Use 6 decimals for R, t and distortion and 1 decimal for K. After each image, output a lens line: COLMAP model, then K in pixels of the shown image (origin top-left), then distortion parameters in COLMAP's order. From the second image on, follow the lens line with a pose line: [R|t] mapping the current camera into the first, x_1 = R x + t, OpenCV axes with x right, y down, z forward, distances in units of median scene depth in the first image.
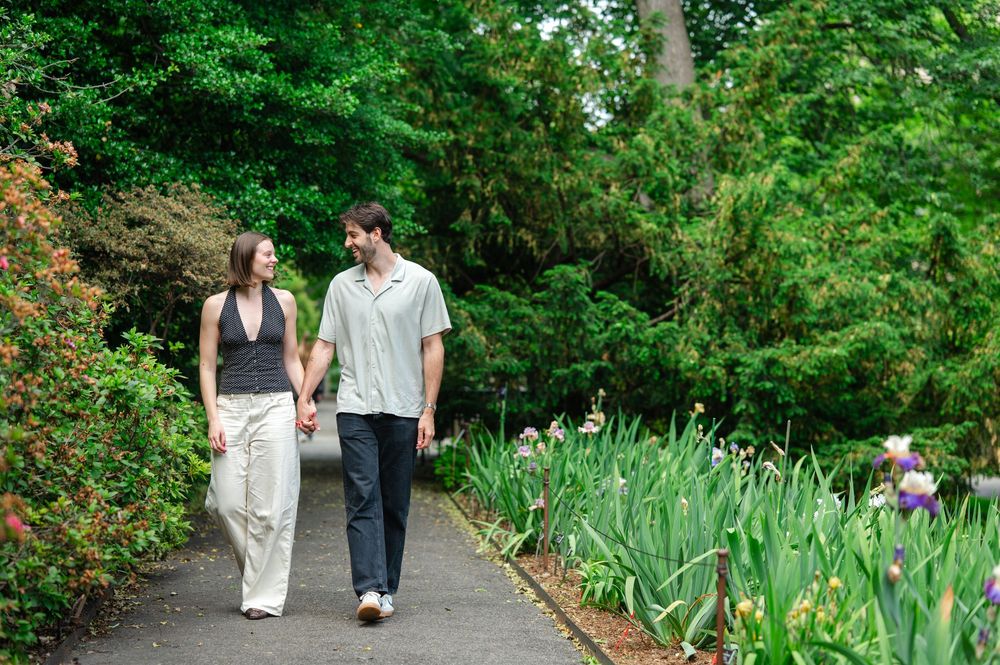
lens RADIAL K [[2359.8, 0, 500.0], [0, 2359.8, 332.5], [0, 0, 1]] dist [0.117380, -0.397243]
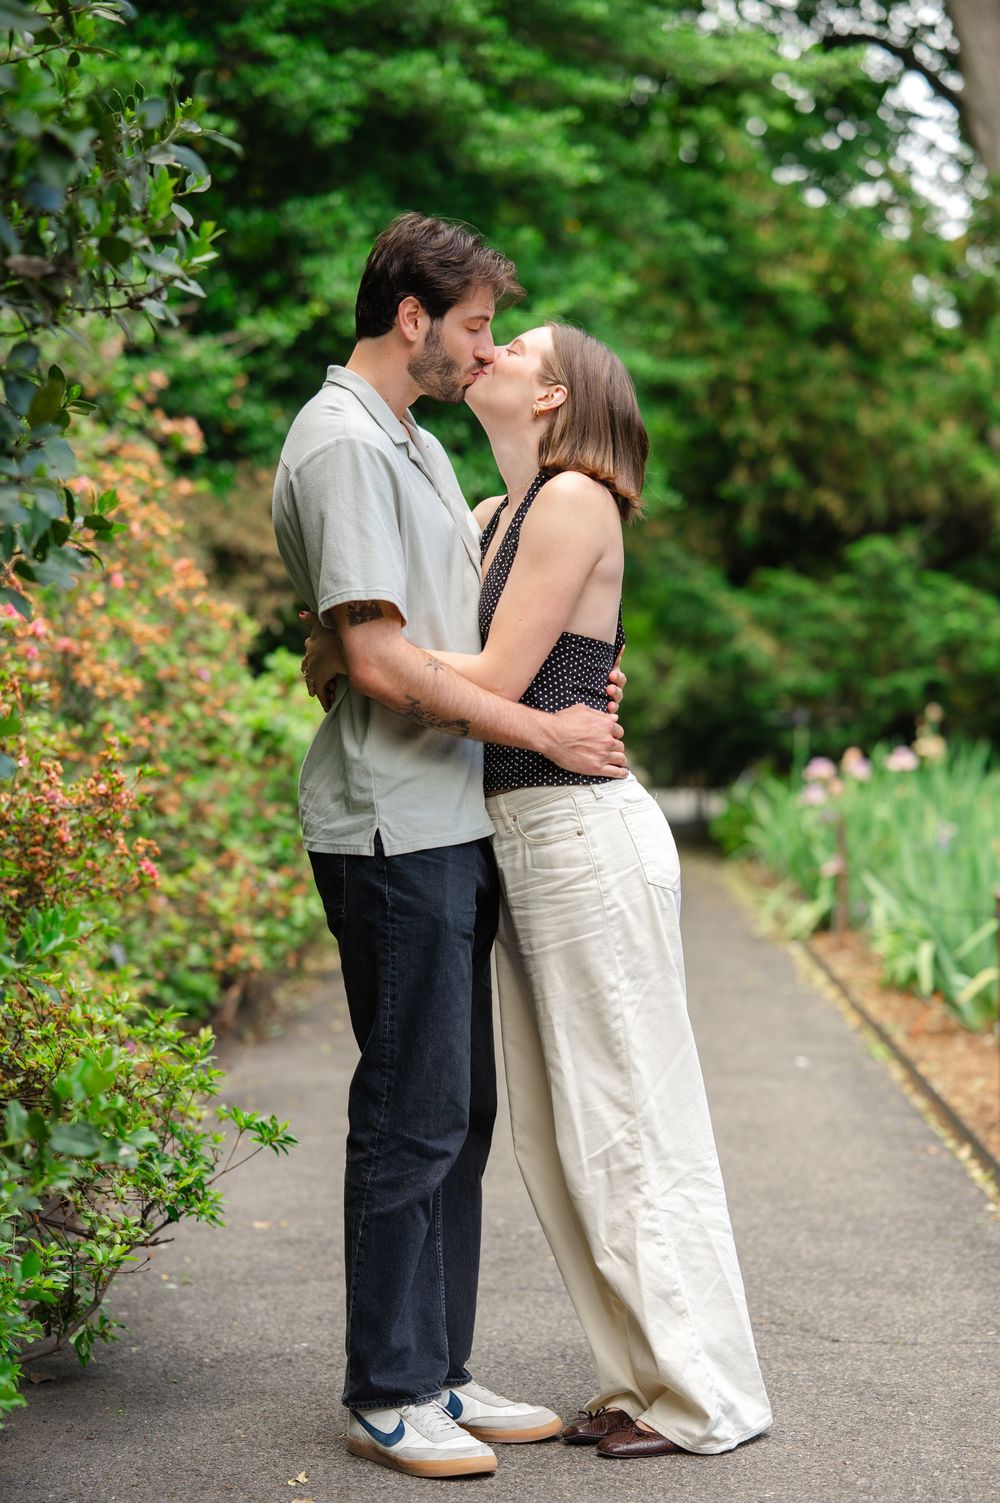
lens RADIAL K [[3546.8, 0, 500.0], [0, 3546.8, 751.5], [0, 0, 1]] dist [0.117380, -0.397243]
pose [[0.994278, -0.041358, -0.098493, 0.033500], [0.044305, 0.998628, 0.027923, 0.001633], [0.097203, -0.032127, 0.994746, -0.174151]]
